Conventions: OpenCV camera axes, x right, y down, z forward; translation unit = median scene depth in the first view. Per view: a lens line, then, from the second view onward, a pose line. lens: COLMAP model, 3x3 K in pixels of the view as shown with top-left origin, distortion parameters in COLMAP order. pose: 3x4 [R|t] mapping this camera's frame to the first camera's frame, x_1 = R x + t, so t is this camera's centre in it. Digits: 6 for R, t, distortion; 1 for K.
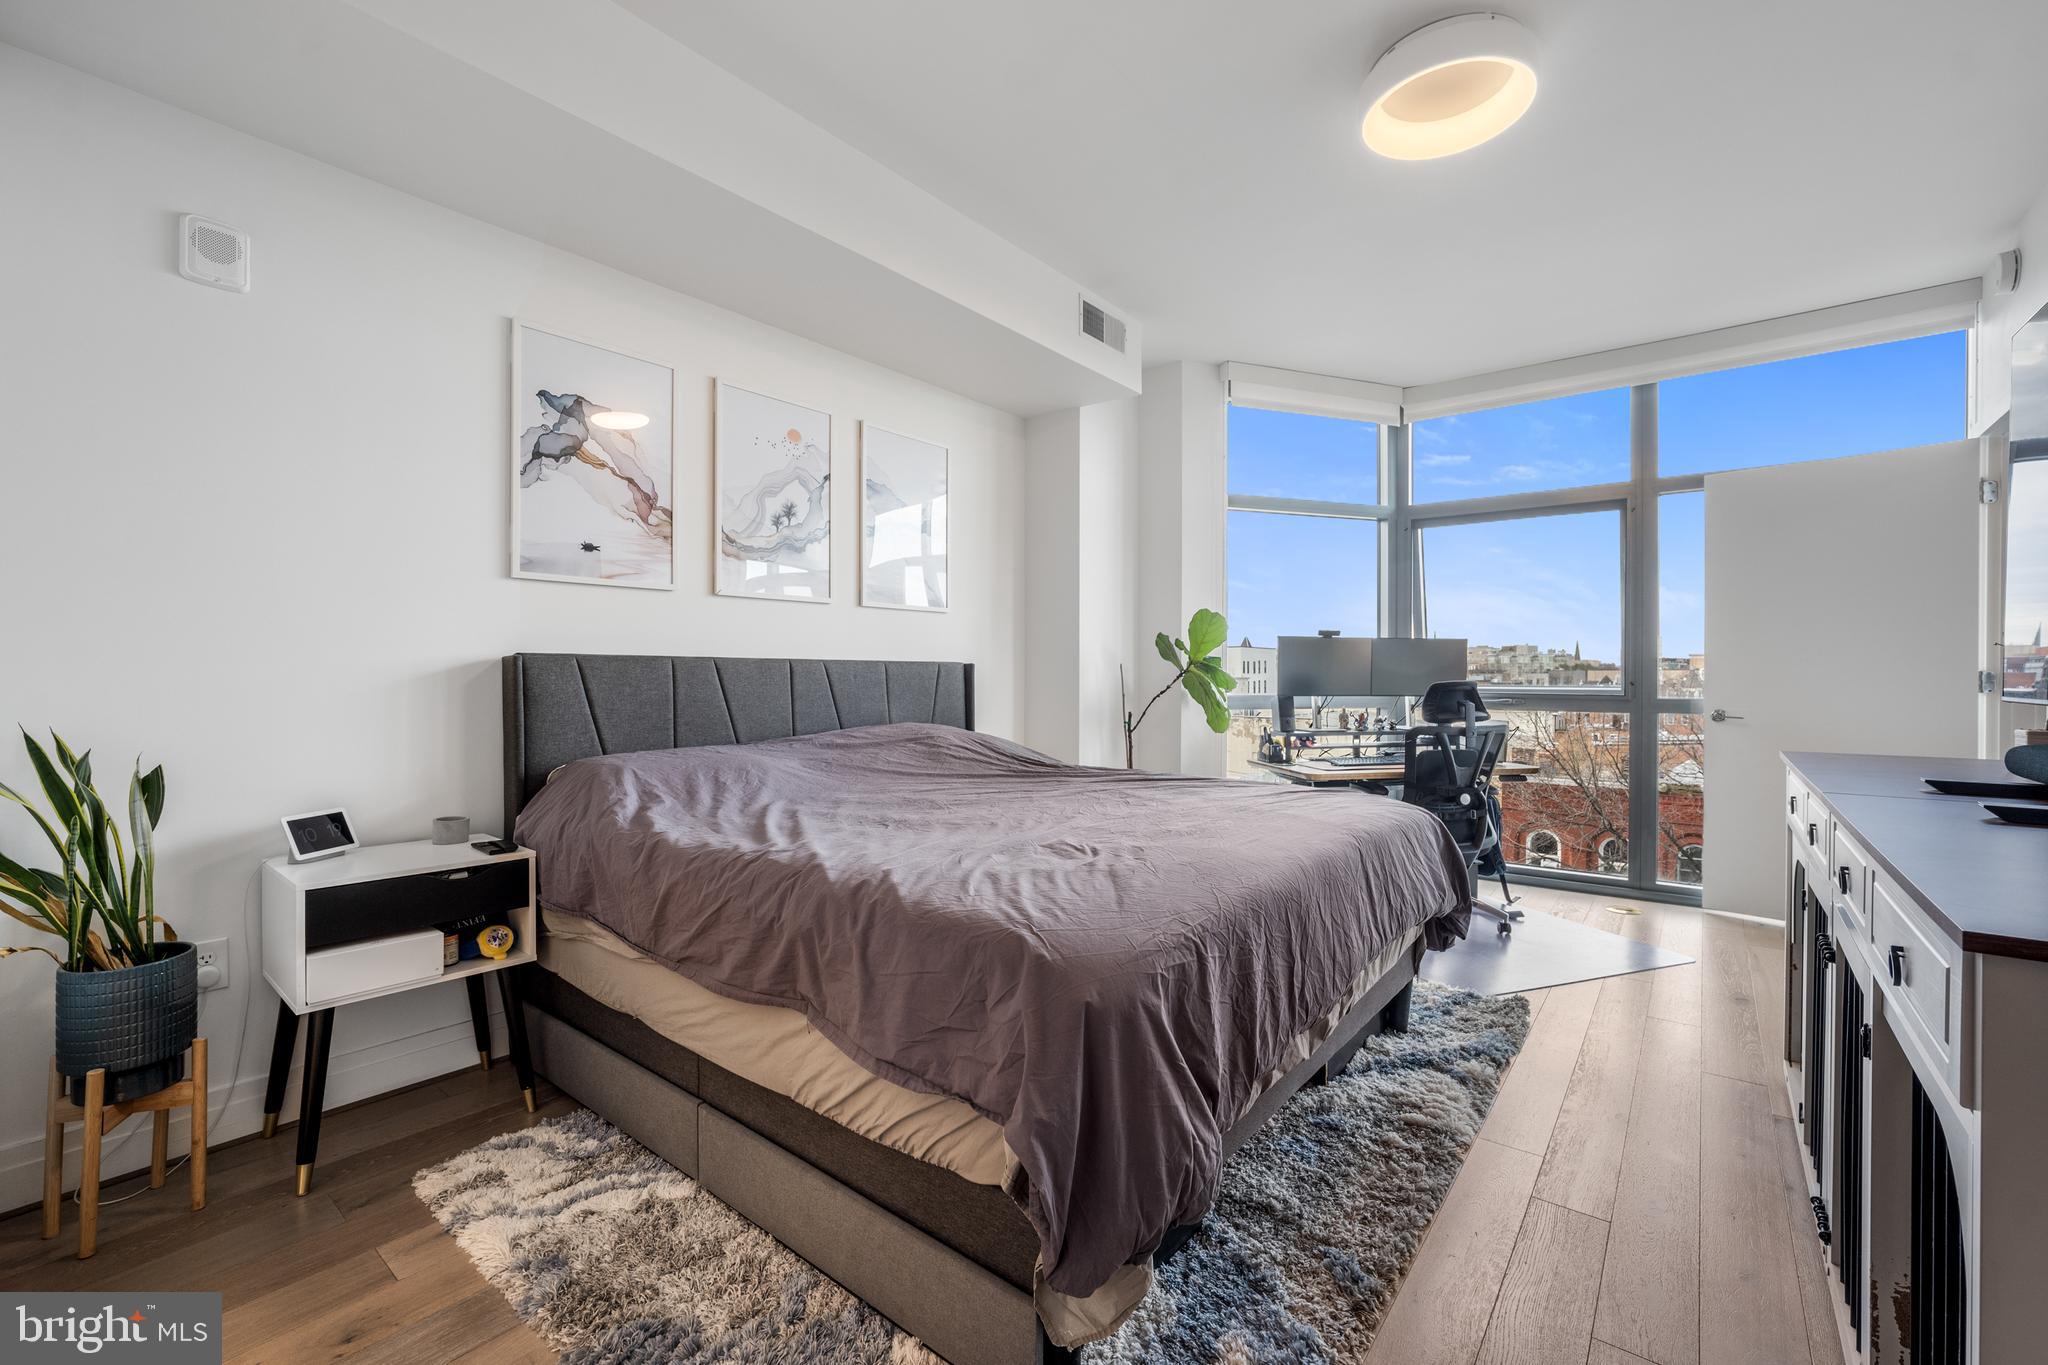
lens RADIAL K [[856.4, 0, 1024.0], [0, 856.4, 682.5], [0, 0, 1]] dist [-0.000793, 0.000291]
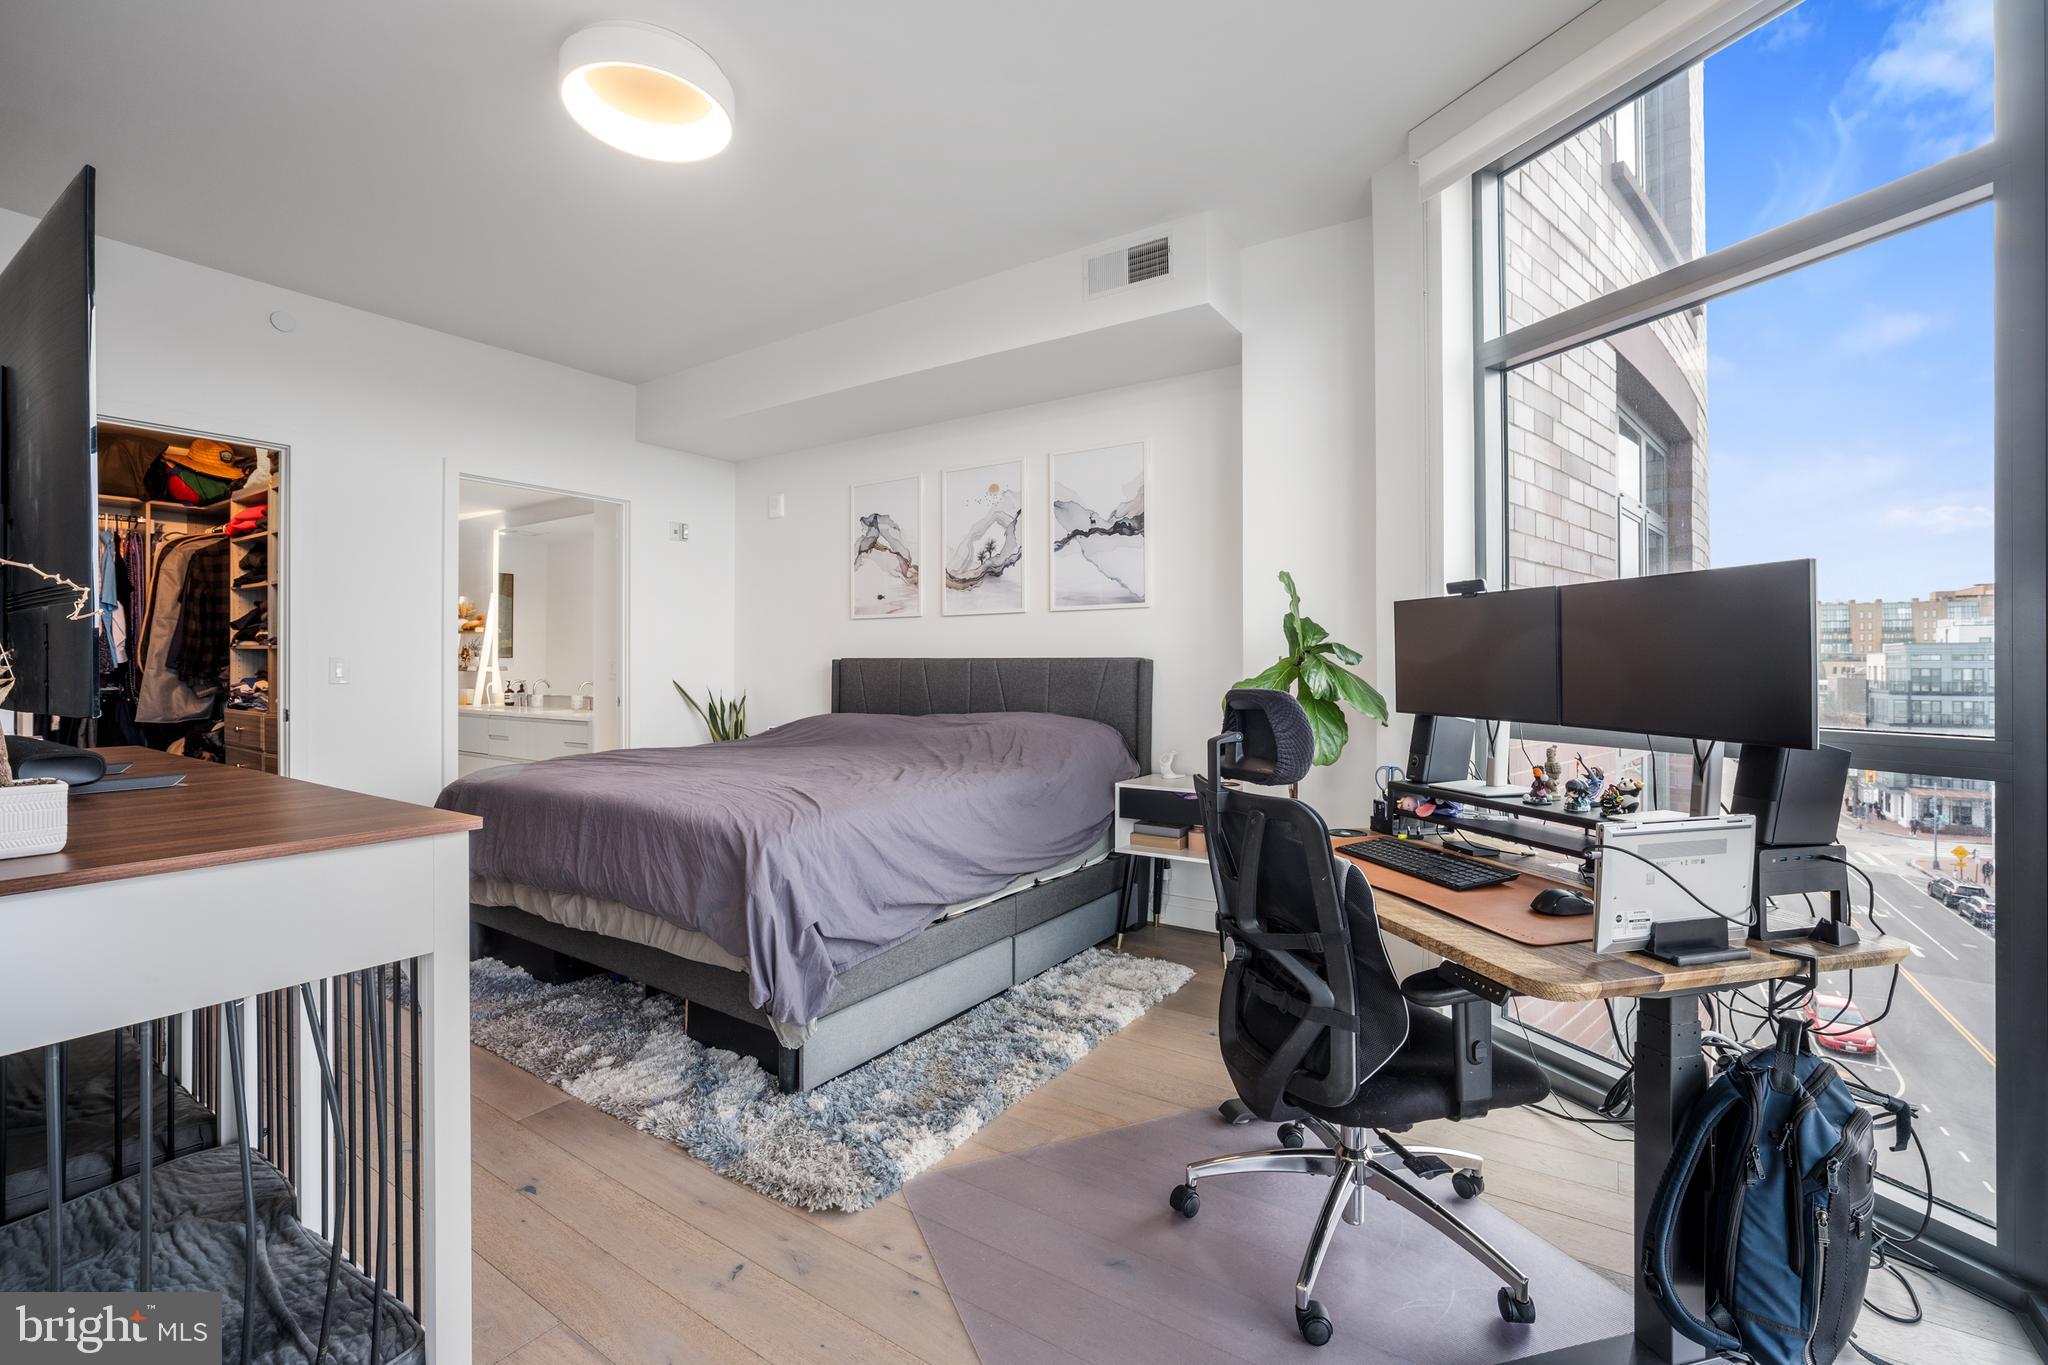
lens RADIAL K [[889.3, 0, 1041.3], [0, 889.3, 670.6], [0, 0, 1]] dist [-0.022258, 0.000051]
pose [[0.102657, 0.001064, -0.994716, 1.255104], [-0.012633, 0.999920, -0.000234, -0.009242], [0.994637, 0.012590, 0.102662, 1.063885]]
